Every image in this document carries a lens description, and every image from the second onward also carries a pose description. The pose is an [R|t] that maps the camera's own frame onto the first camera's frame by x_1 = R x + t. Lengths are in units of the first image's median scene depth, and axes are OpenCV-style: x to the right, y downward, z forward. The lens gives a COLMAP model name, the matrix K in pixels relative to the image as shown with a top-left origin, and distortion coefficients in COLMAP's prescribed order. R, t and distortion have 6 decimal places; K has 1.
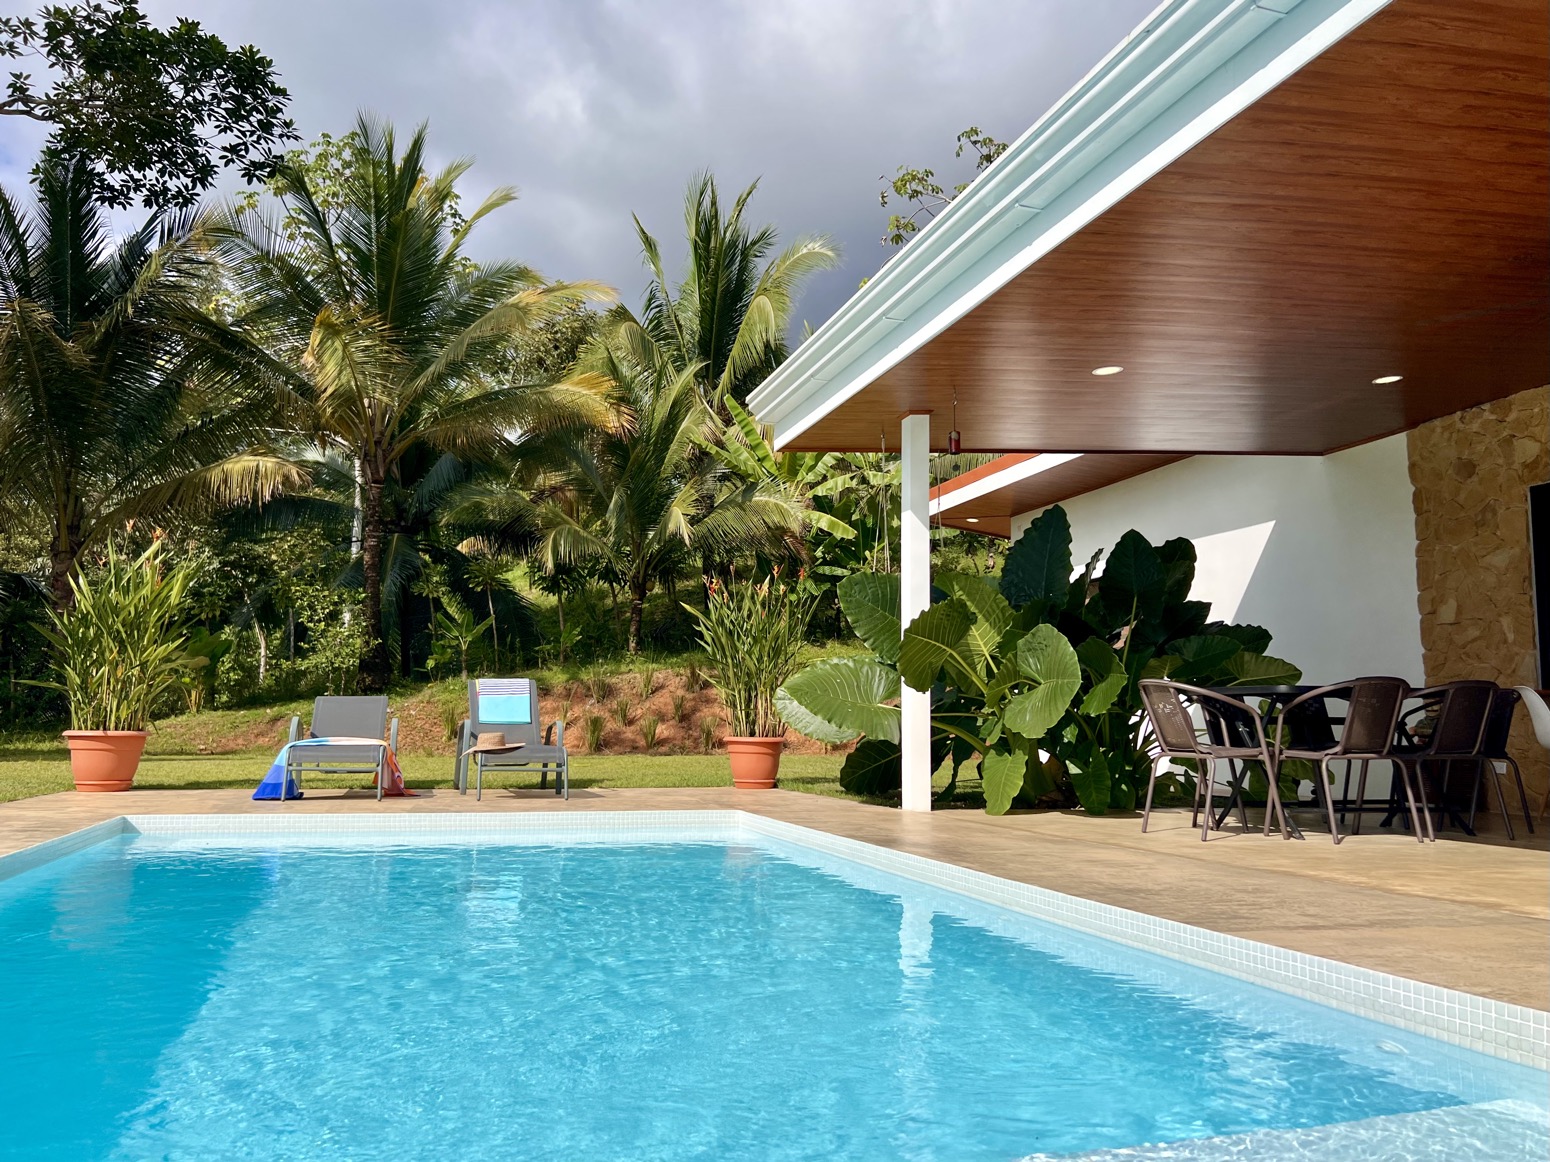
lens RADIAL K [[1258.9, 0, 775.0], [0, 1258.9, 581.0], [0, 0, 1]] dist [0.060269, -0.071758]
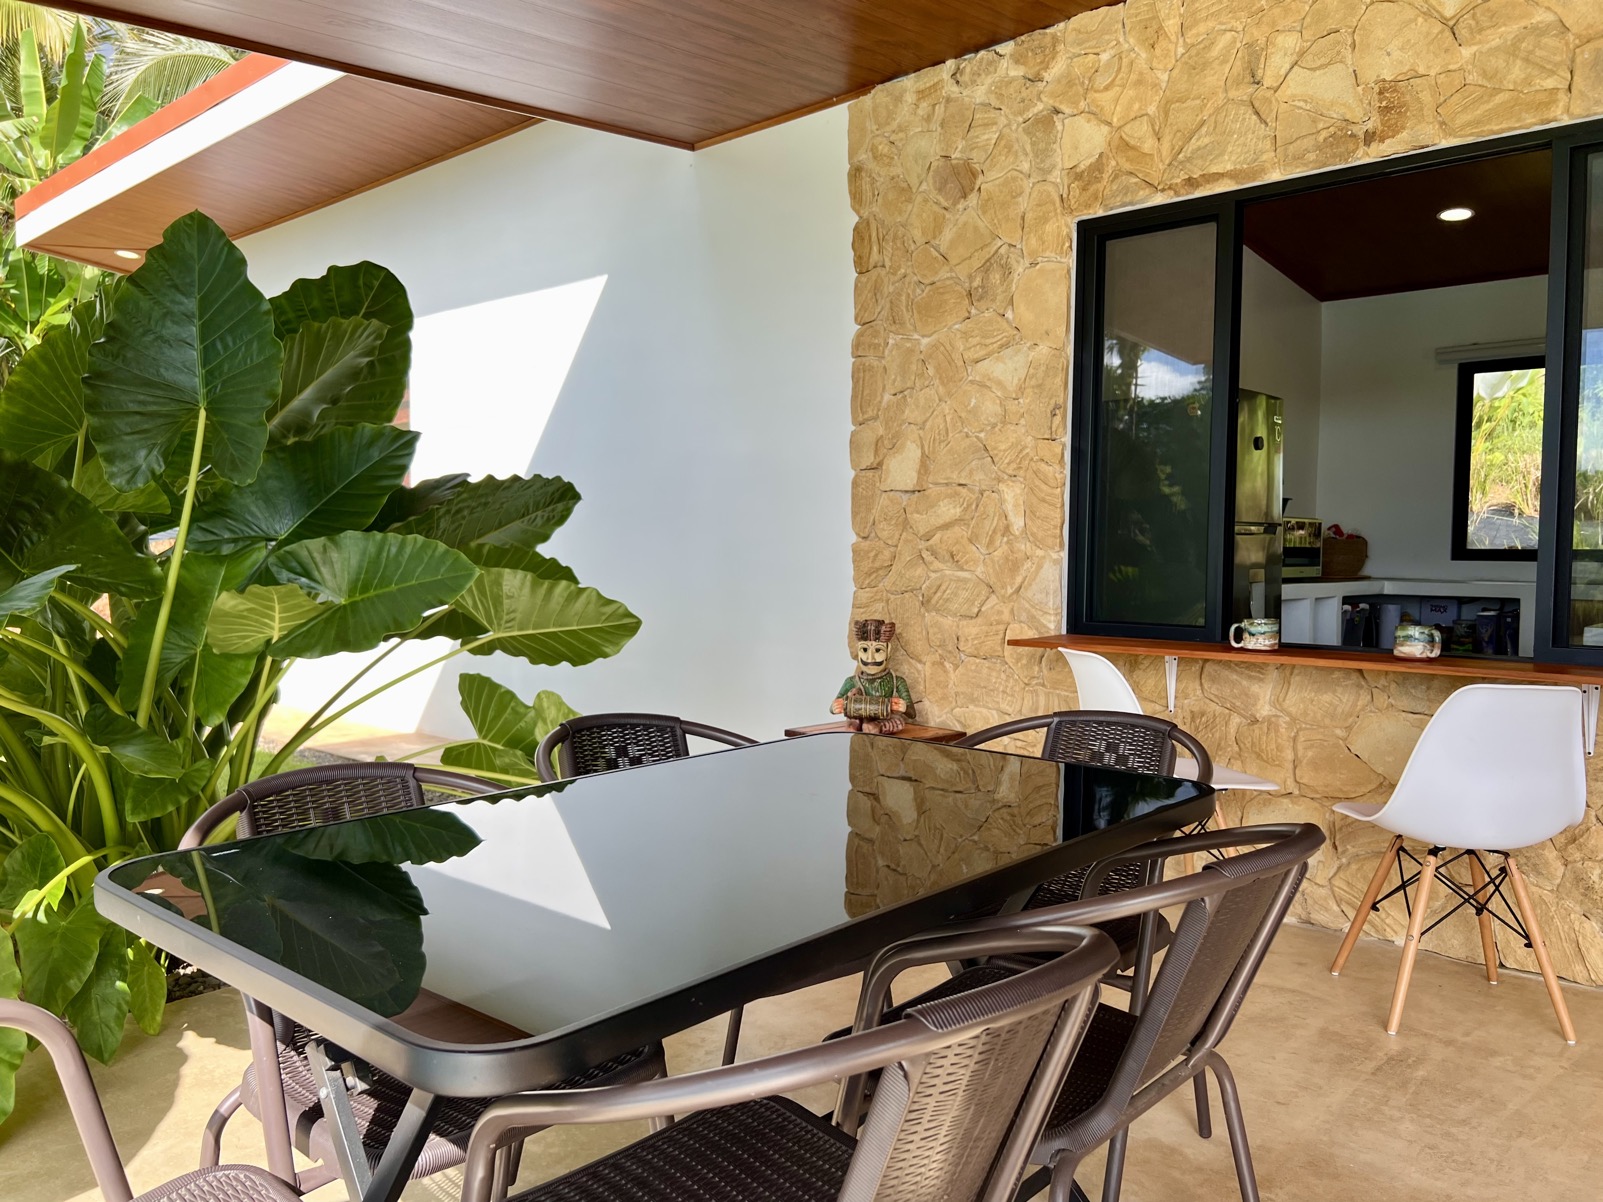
lens RADIAL K [[1301.9, 0, 801.5], [0, 1301.9, 601.0], [0, 0, 1]] dist [0.060269, -0.071758]
pose [[0.870626, -0.023505, 0.491384, 0.233202], [-0.054809, 0.988005, 0.144369, 0.003743], [-0.488883, -0.152624, 0.858894, 0.562556]]
